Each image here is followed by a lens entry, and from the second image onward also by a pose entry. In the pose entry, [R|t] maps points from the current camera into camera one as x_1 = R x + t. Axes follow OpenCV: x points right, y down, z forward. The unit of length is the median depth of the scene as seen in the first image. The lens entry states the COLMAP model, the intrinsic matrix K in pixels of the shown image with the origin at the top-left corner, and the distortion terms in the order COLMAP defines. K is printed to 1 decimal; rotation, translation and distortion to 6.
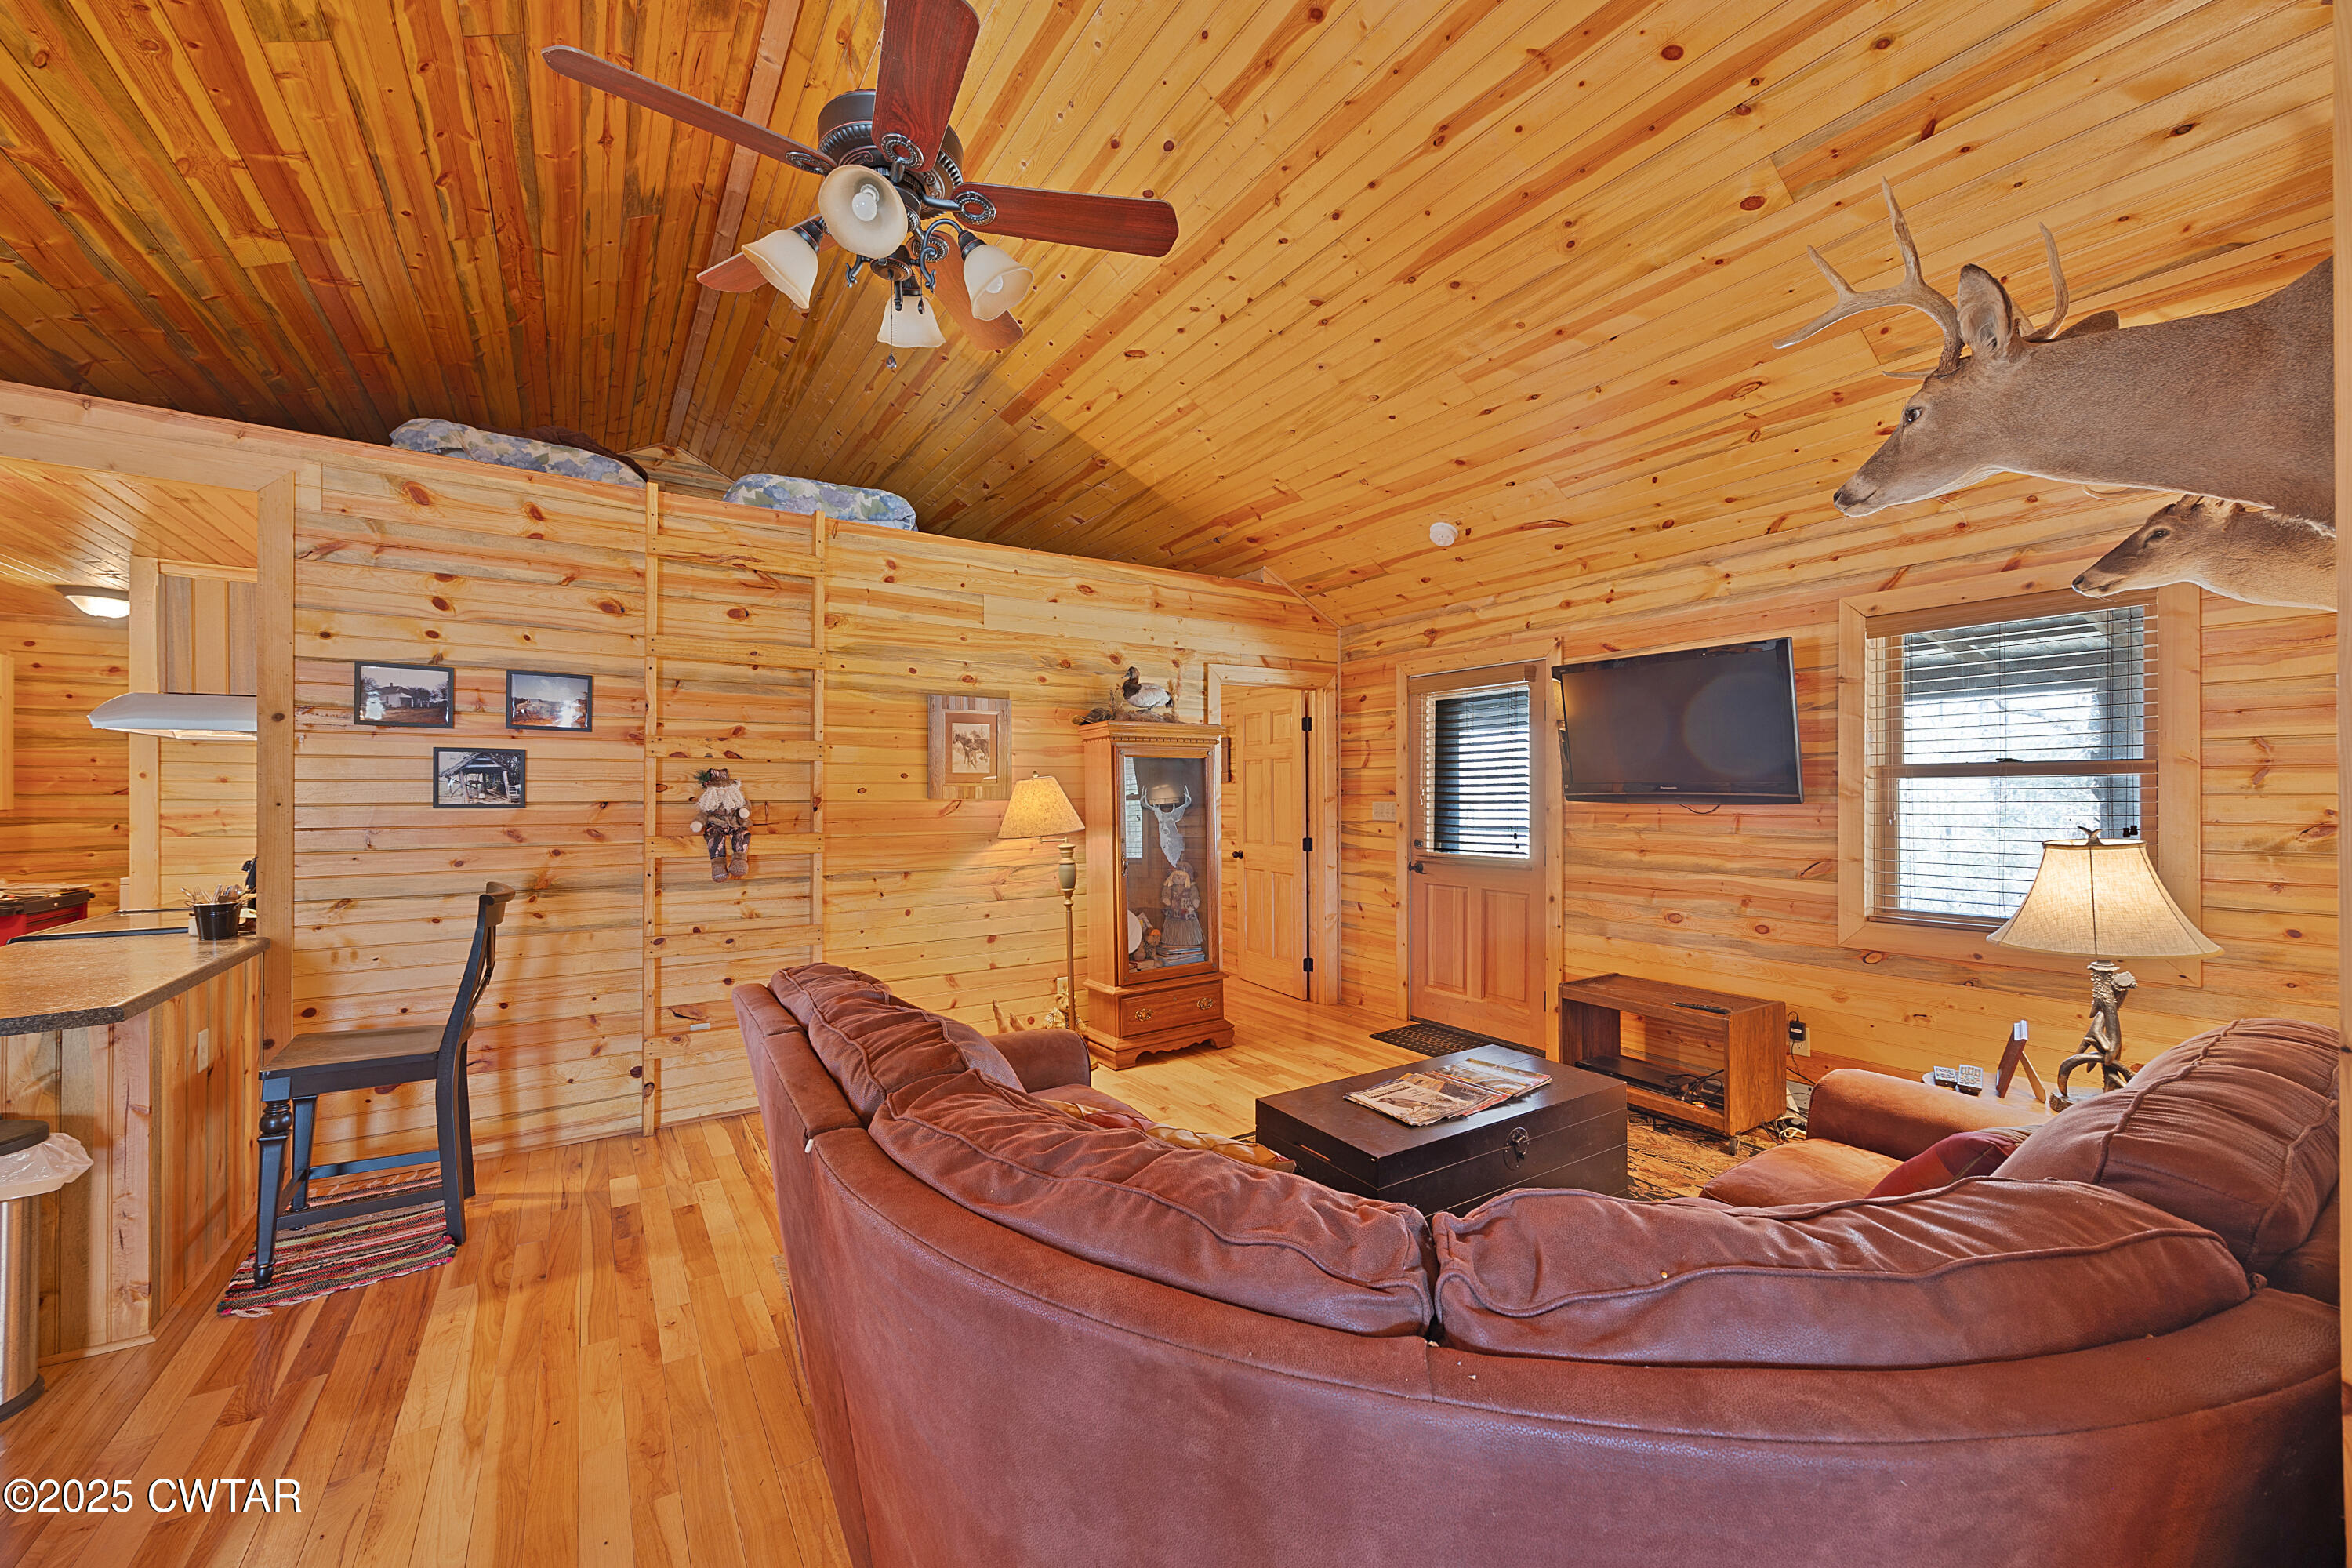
lens RADIAL K [[912.0, 0, 1186.8], [0, 912.0, 793.3], [0, 0, 1]] dist [0.001018, -0.000457]
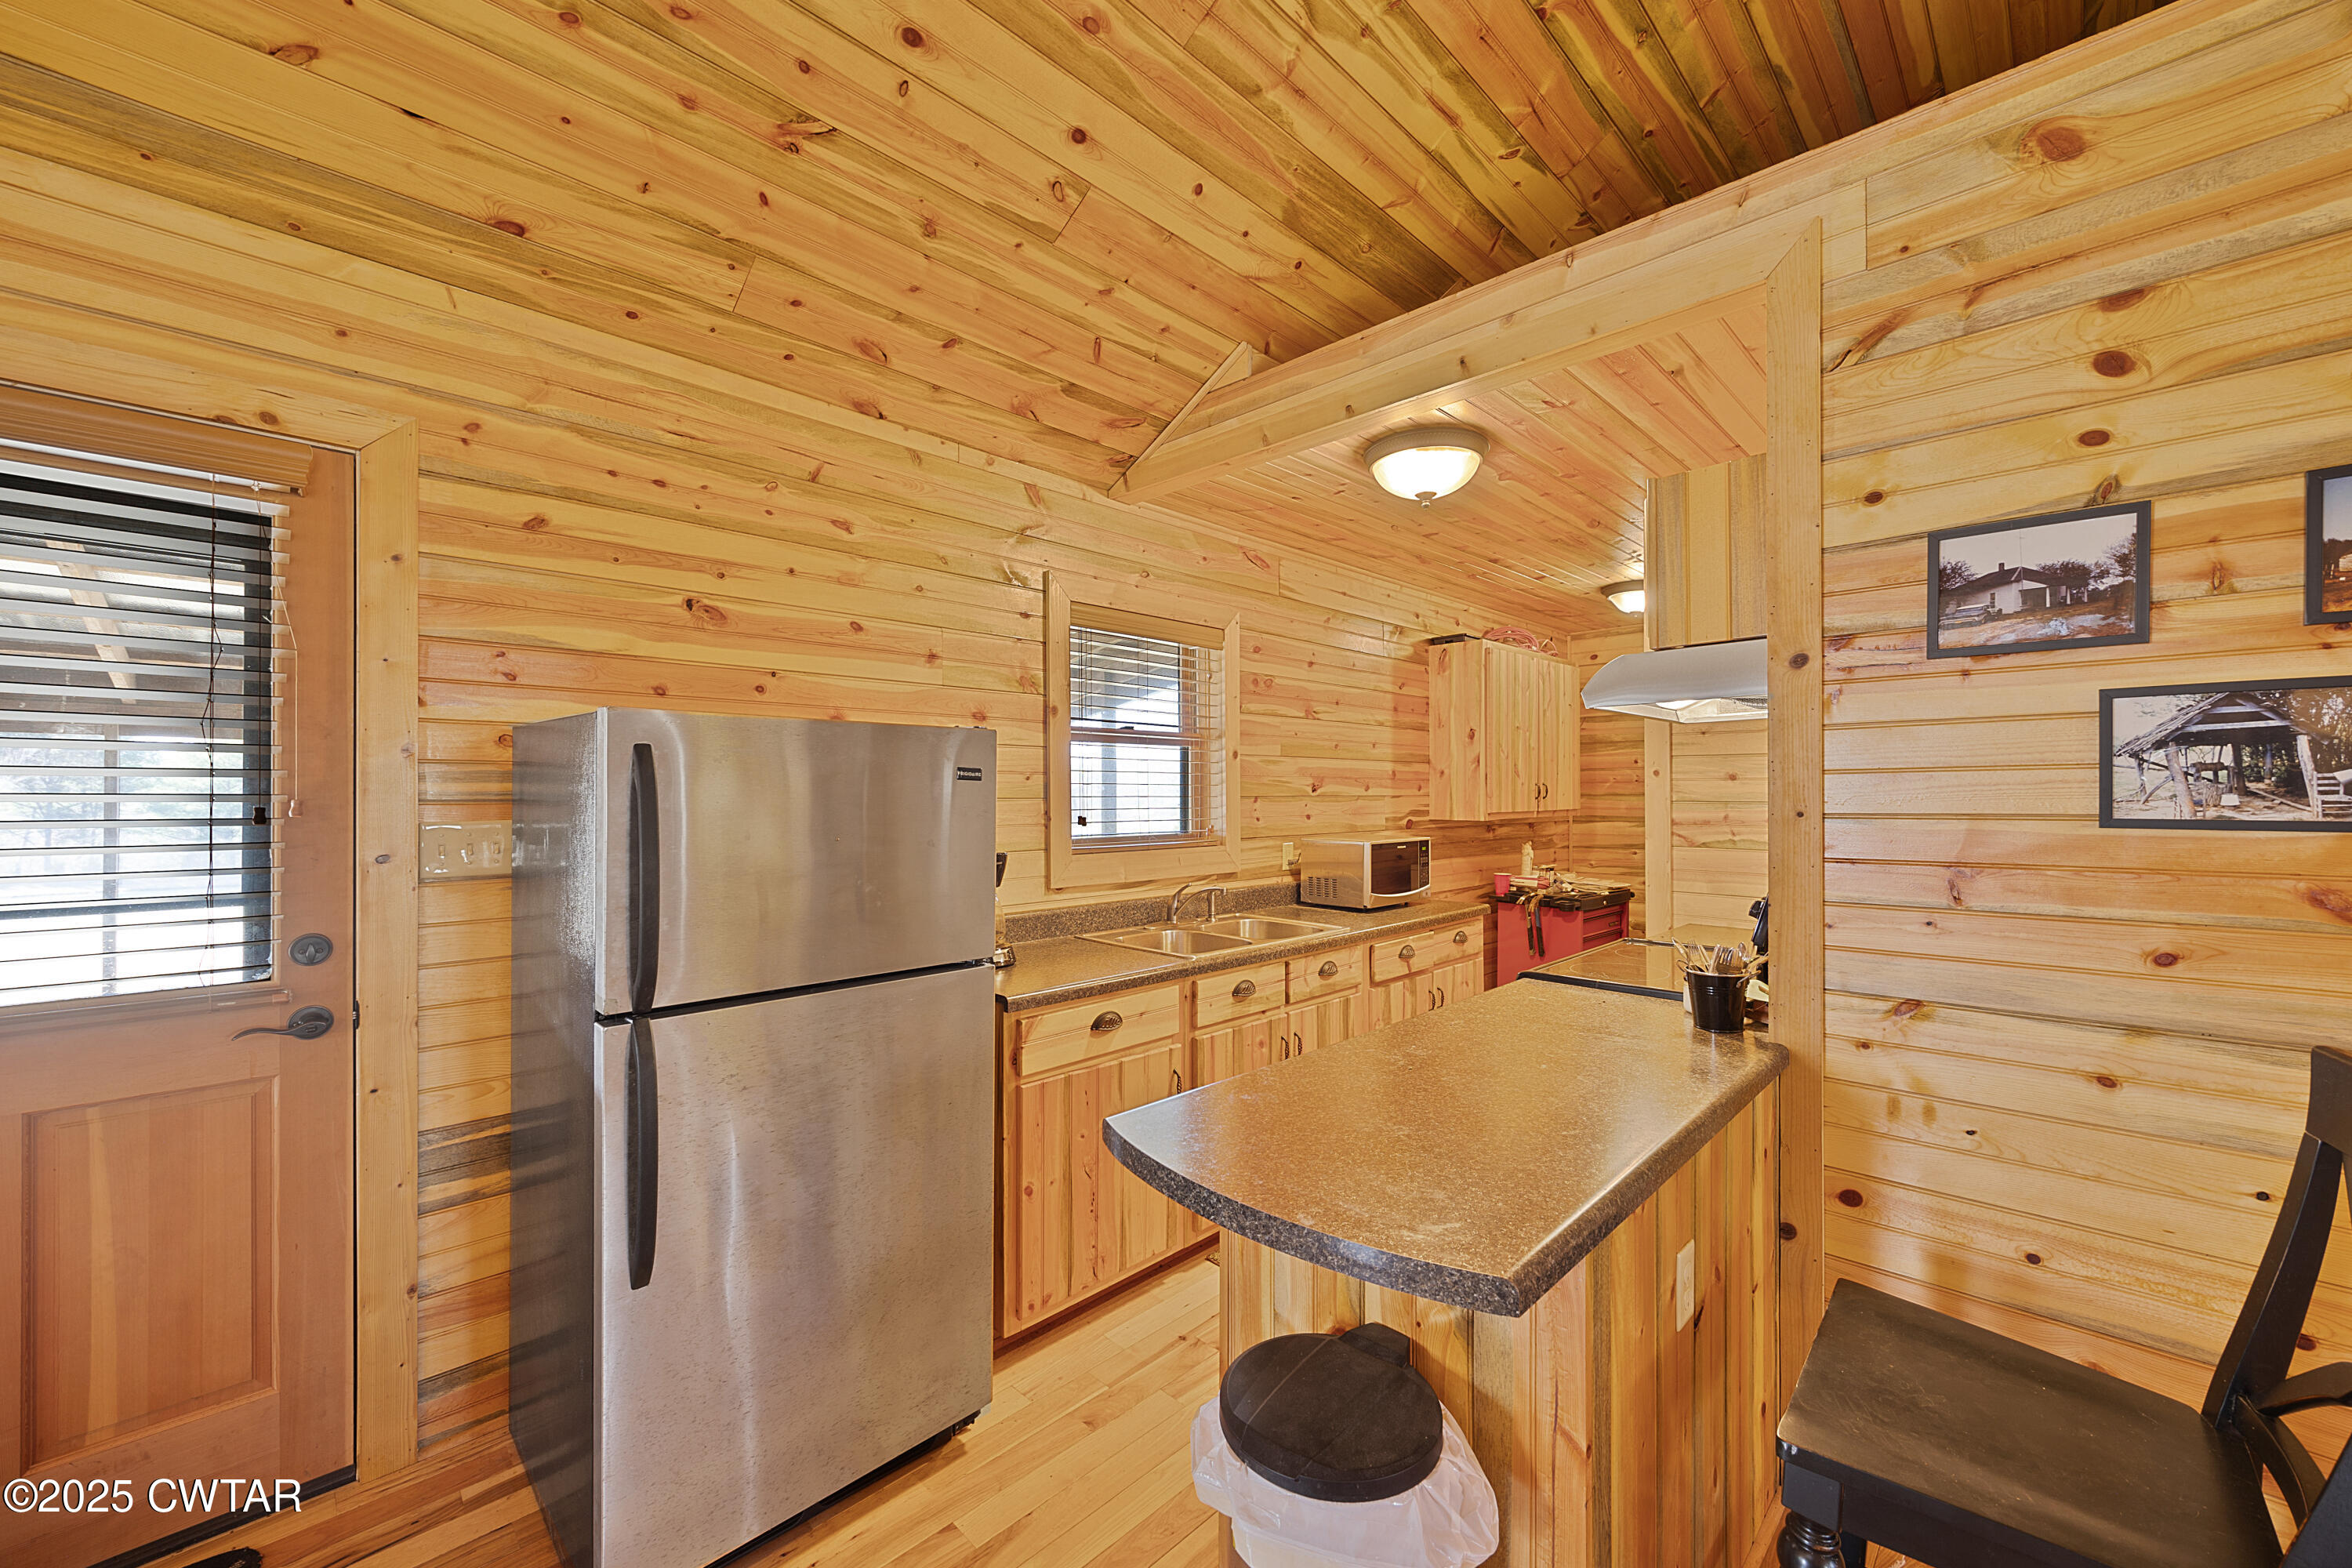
lens RADIAL K [[912.0, 0, 1180.6], [0, 912.0, 796.5], [0, 0, 1]] dist [0.001018, -0.000457]
pose [[0.203302, -0.000161, -0.979116, -0.490206], [0.006141, 0.999981, 0.001111, -0.001989], [0.979097, -0.006238, 0.203299, 0.480254]]
